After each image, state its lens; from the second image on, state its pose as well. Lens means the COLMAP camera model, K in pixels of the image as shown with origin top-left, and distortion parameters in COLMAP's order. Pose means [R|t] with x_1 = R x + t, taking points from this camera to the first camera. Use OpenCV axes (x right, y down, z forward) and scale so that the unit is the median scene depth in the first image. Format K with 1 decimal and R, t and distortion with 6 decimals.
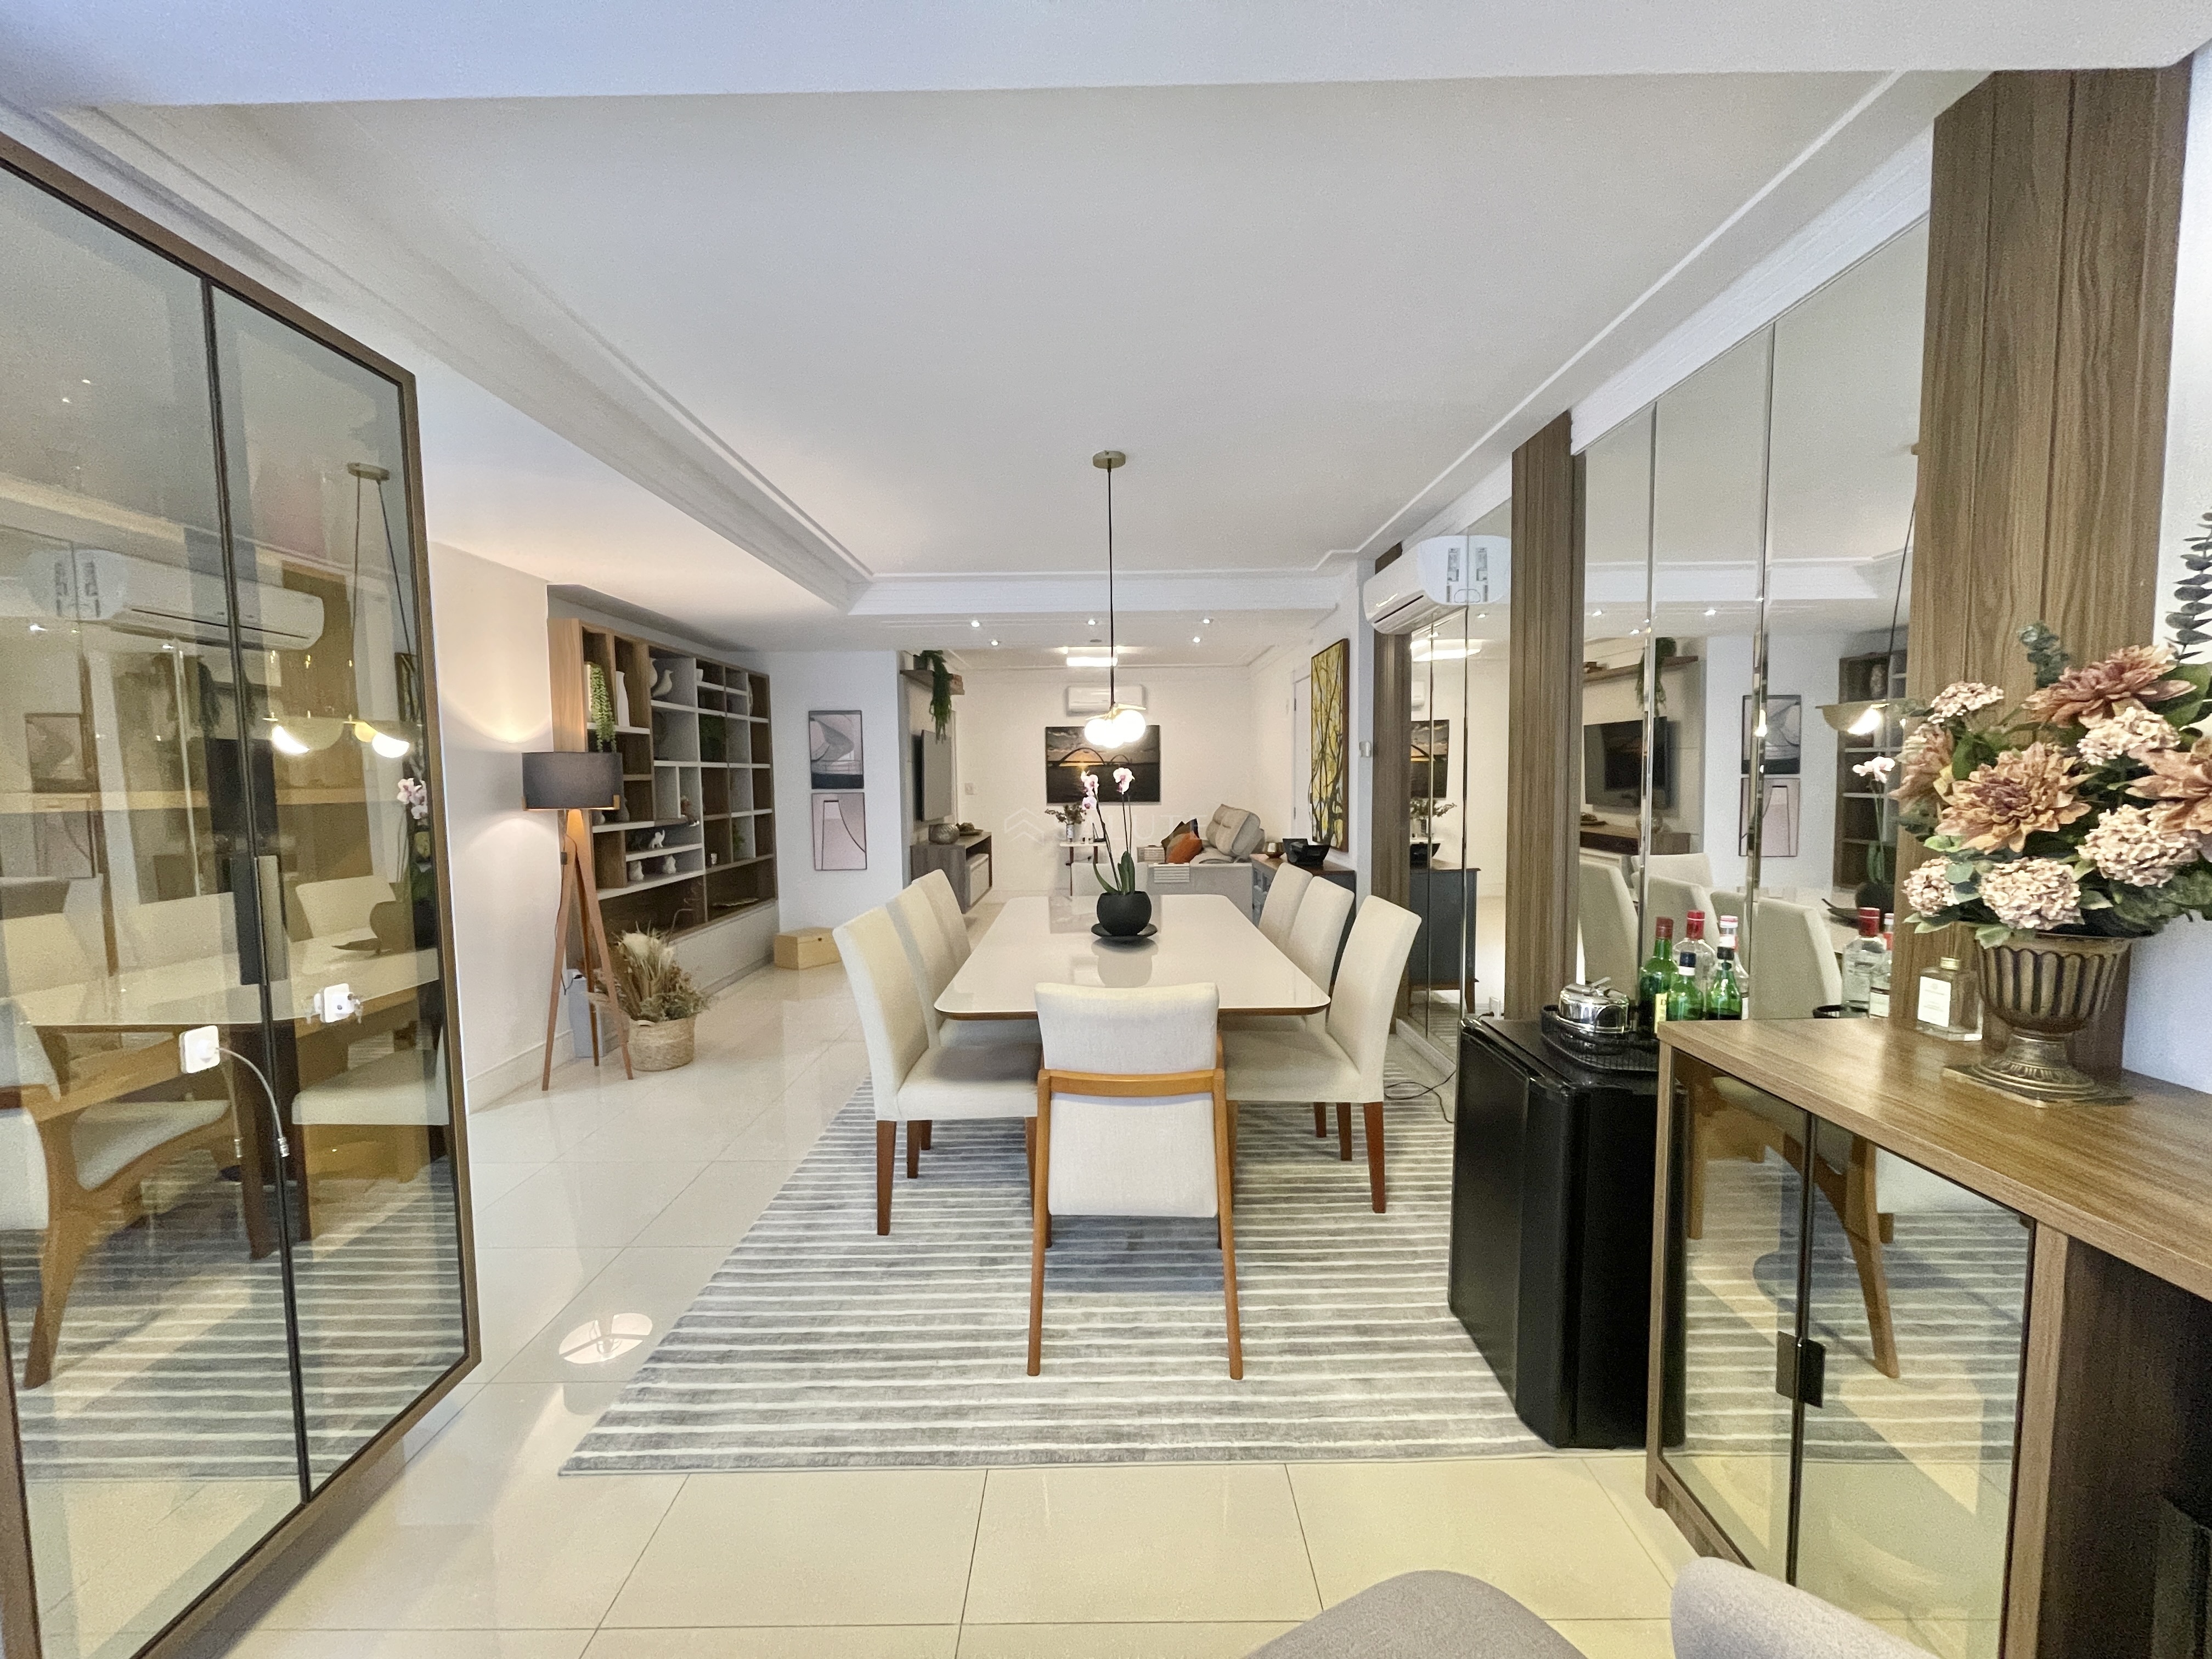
lens RADIAL K [[901.1, 0, 1097.0], [0, 901.1, 835.4], [0, 0, 1]] dist [-0.002980, 0.003729]
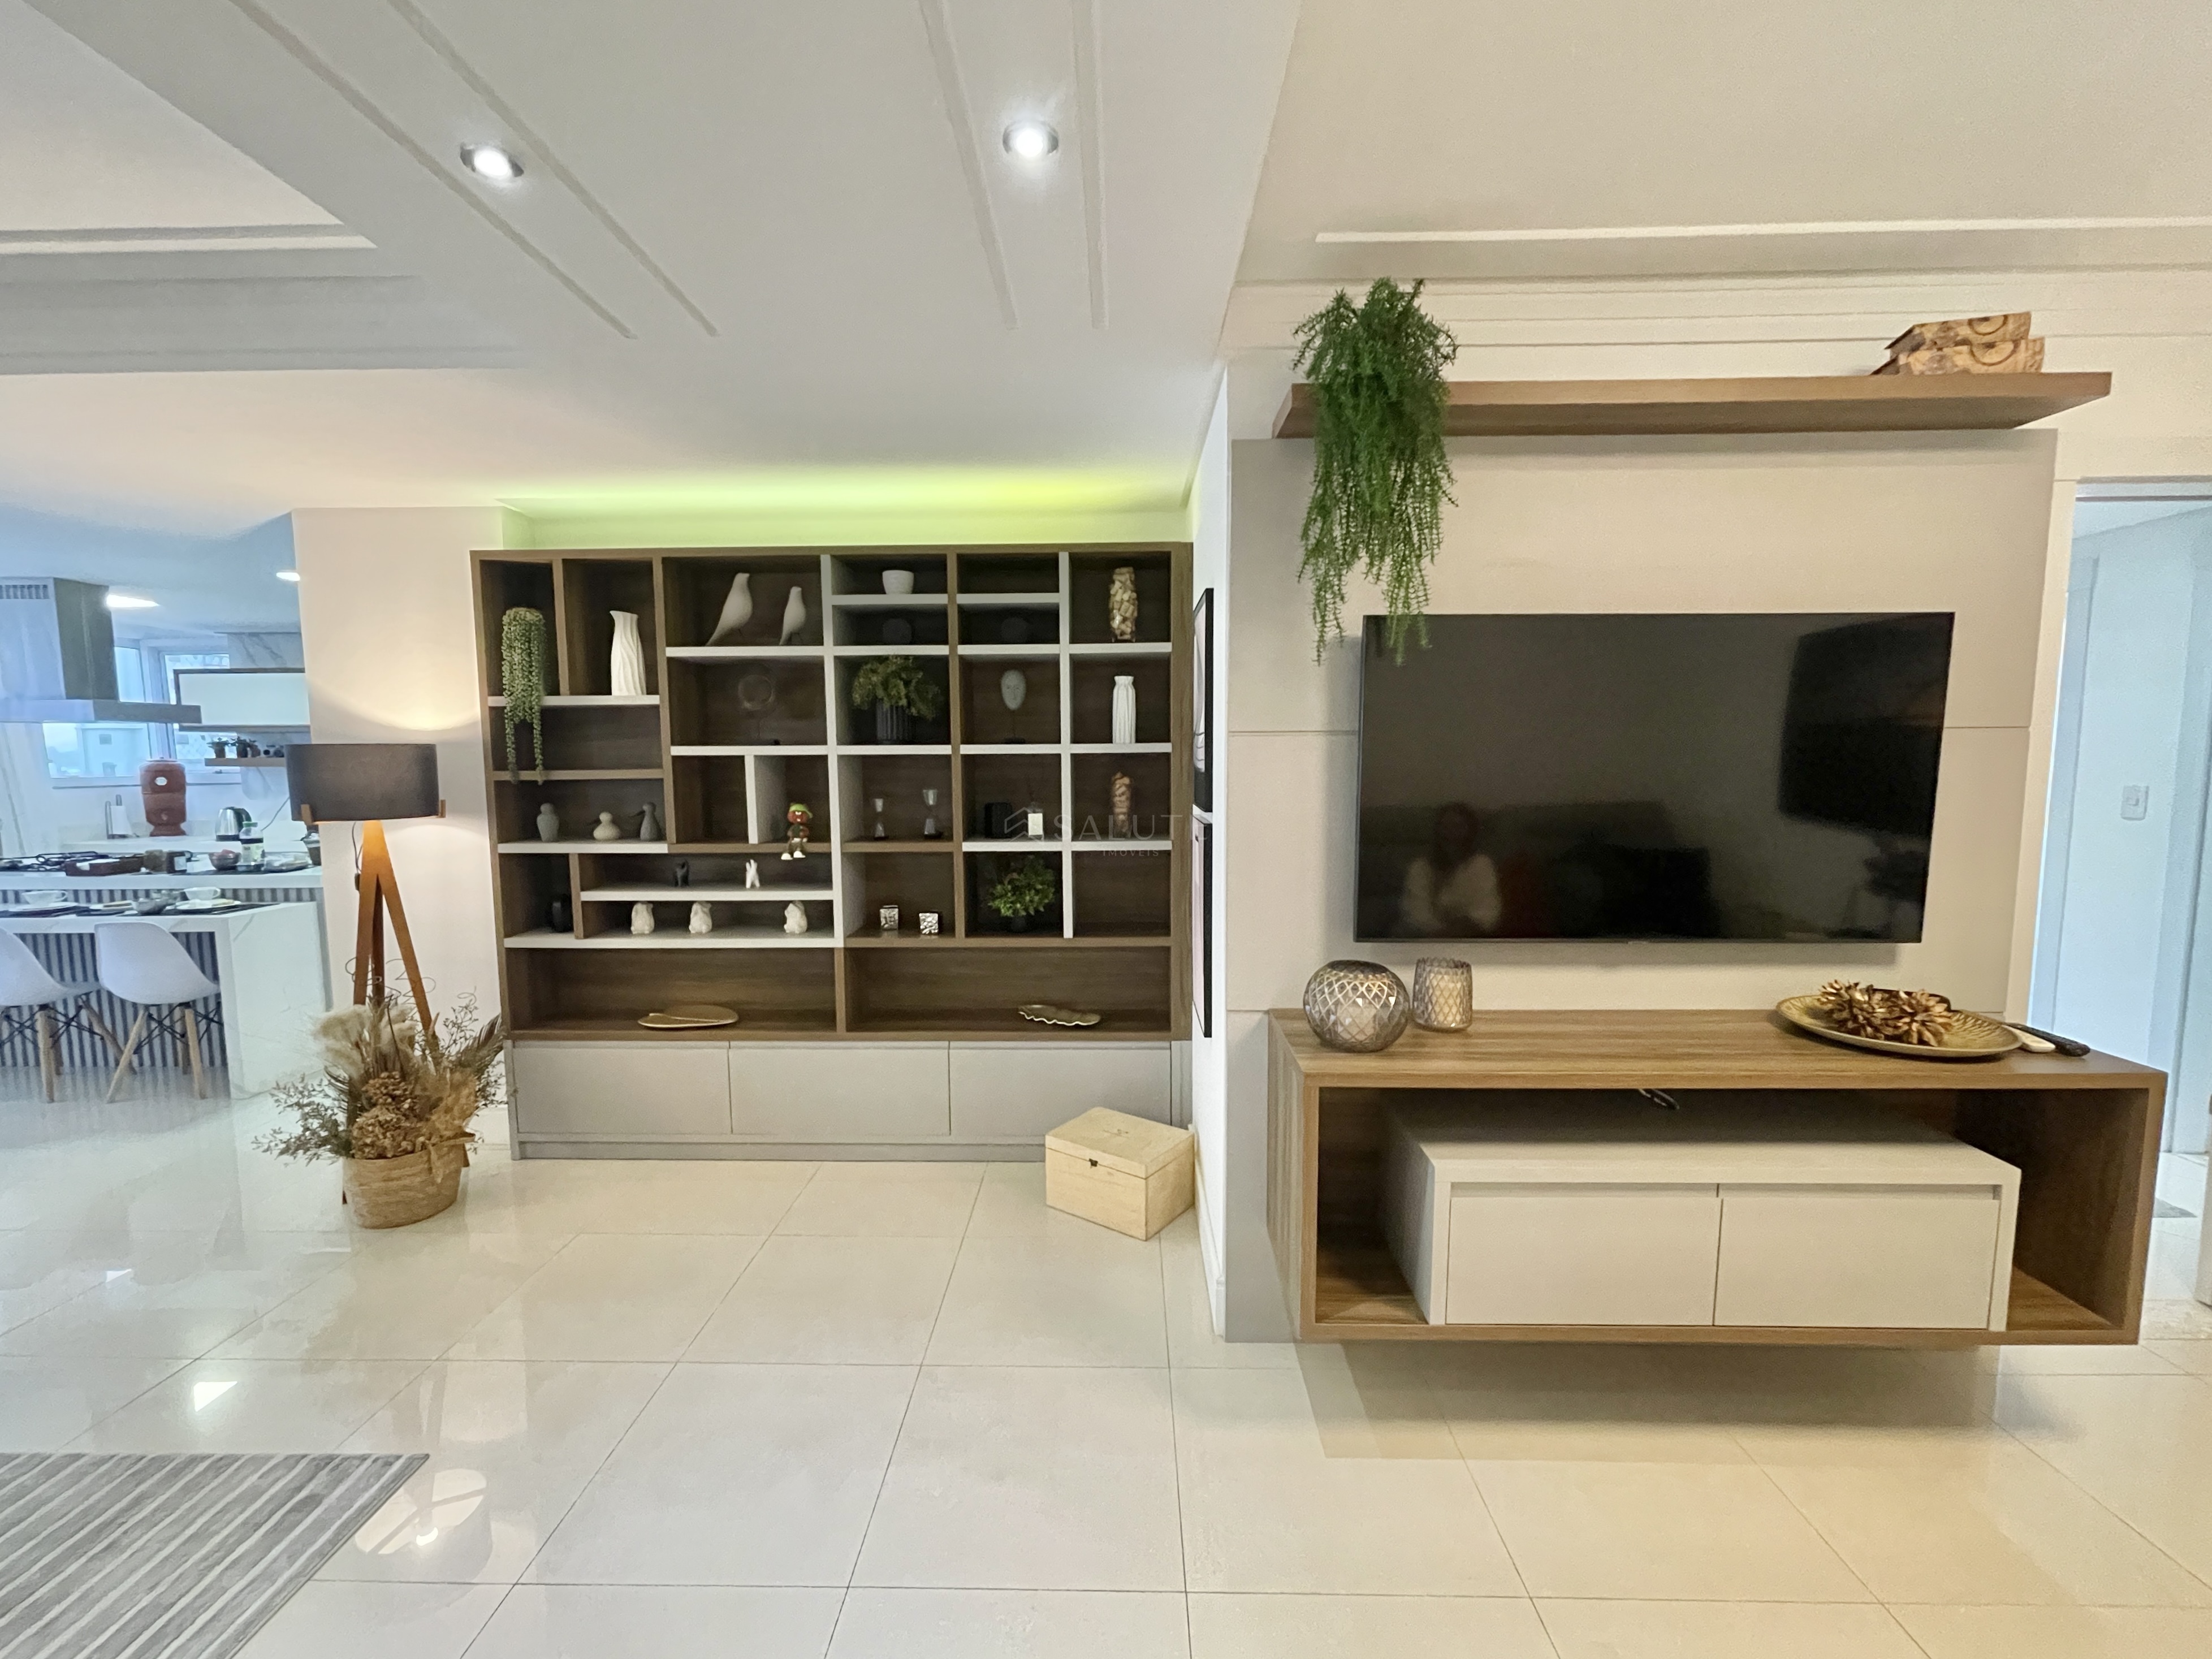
lens RADIAL K [[923.9, 0, 1114.4], [0, 923.9, 837.7], [0, 0, 1]] dist [-0.023846, 0.010317]
pose [[0.000862, 0.103808, -0.994597, 0.175991], [-0.060809, 0.992762, 0.103564, -0.131903], [0.998149, 0.060391, 0.007168, 1.632618]]
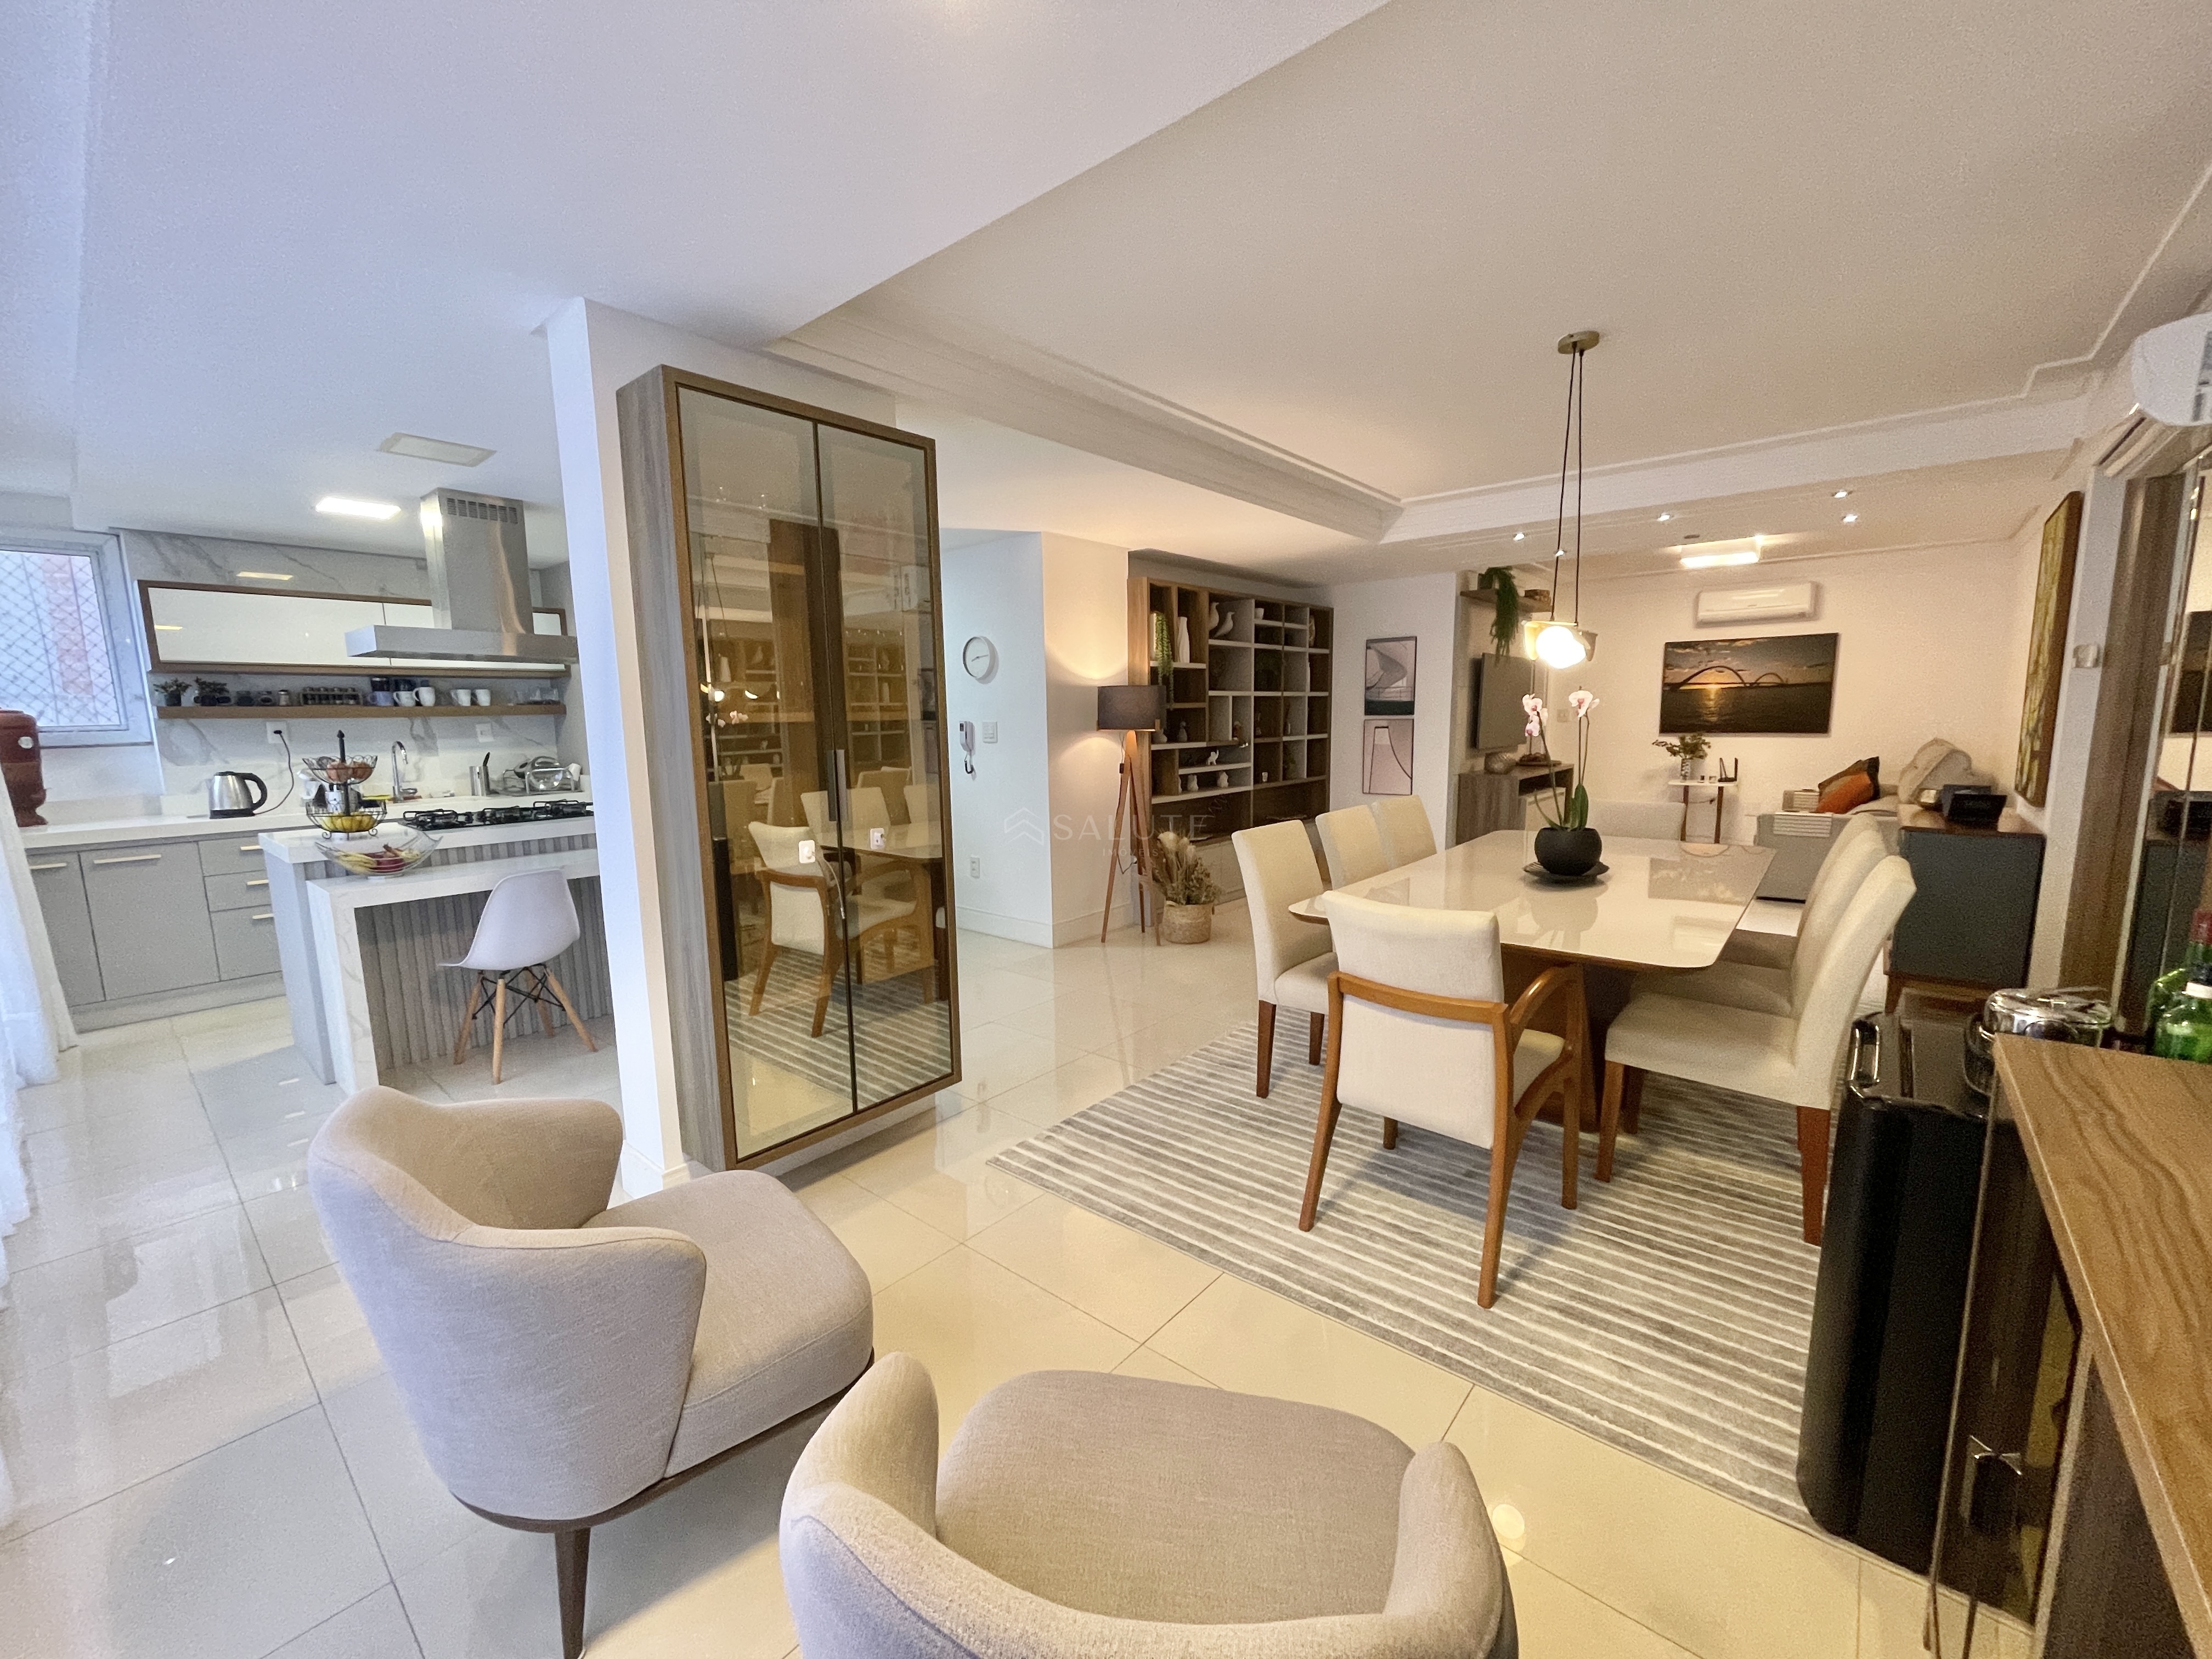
lens RADIAL K [[892.9, 0, 1101.2], [0, 892.9, 838.9], [0, 0, 1]] dist [0.000224, -0.000164]
pose [[0.763578, 0.089854, -0.639433, 0.216180], [-0.035150, 0.994587, 0.097786, 0.001346], [0.644758, -0.052191, 0.762603, -0.002918]]
